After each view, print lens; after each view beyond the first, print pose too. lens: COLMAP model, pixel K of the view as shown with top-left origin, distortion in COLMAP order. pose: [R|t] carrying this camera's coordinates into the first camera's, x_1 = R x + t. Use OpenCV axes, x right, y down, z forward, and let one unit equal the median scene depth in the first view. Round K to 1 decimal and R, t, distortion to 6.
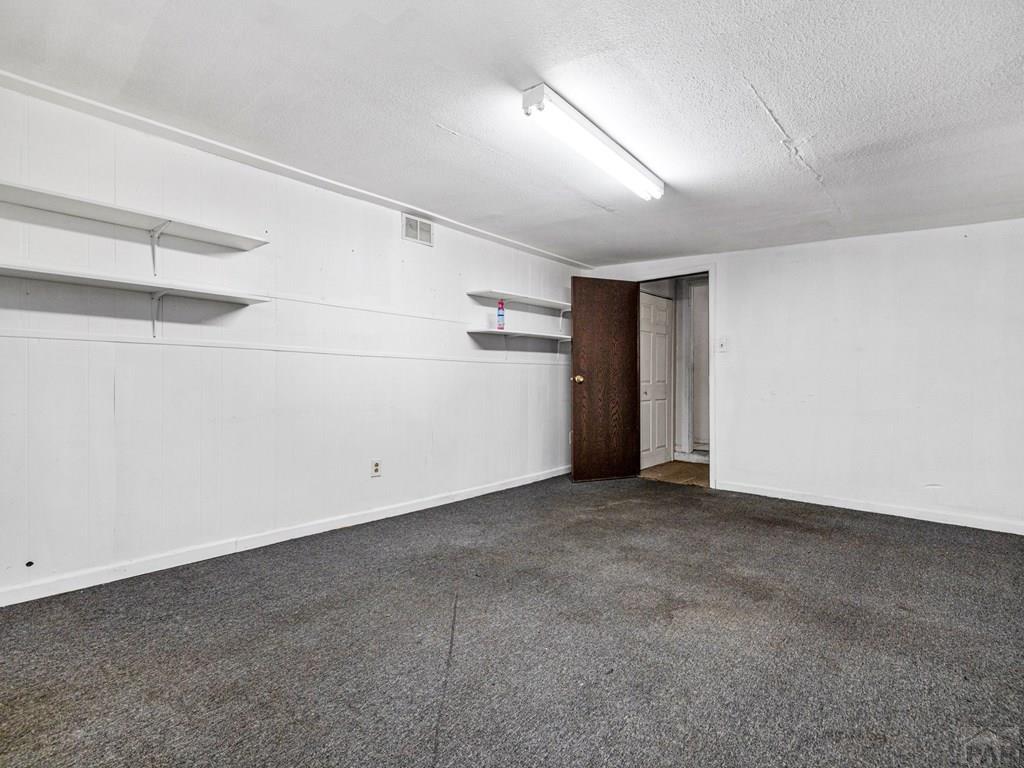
lens RADIAL K [[472.2, 0, 512.0], [0, 472.2, 384.0], [0, 0, 1]] dist [0.000197, 0.000094]
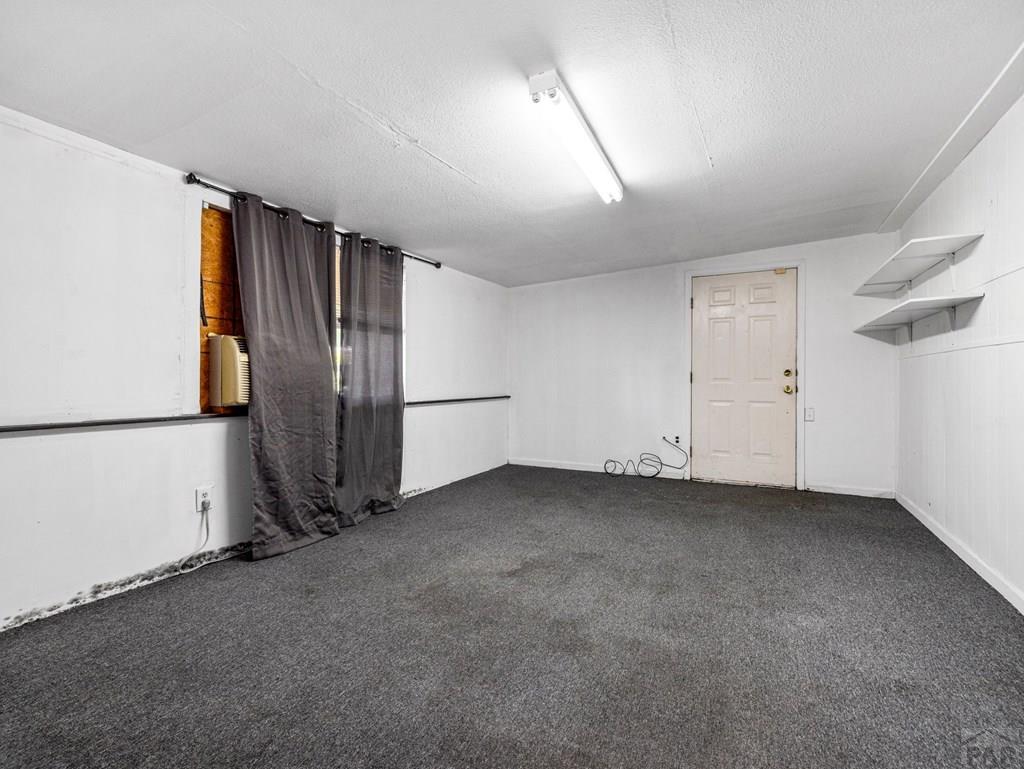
lens RADIAL K [[485.6, 0, 509.3], [0, 485.6, 387.8], [0, 0, 1]] dist [0.001874, 0.000978]
pose [[-0.967860, -0.006787, -0.251398, 0.521400], [-0.011933, 0.999749, 0.018952, -0.004798], [0.251207, 0.021343, -0.967698, 1.669971]]
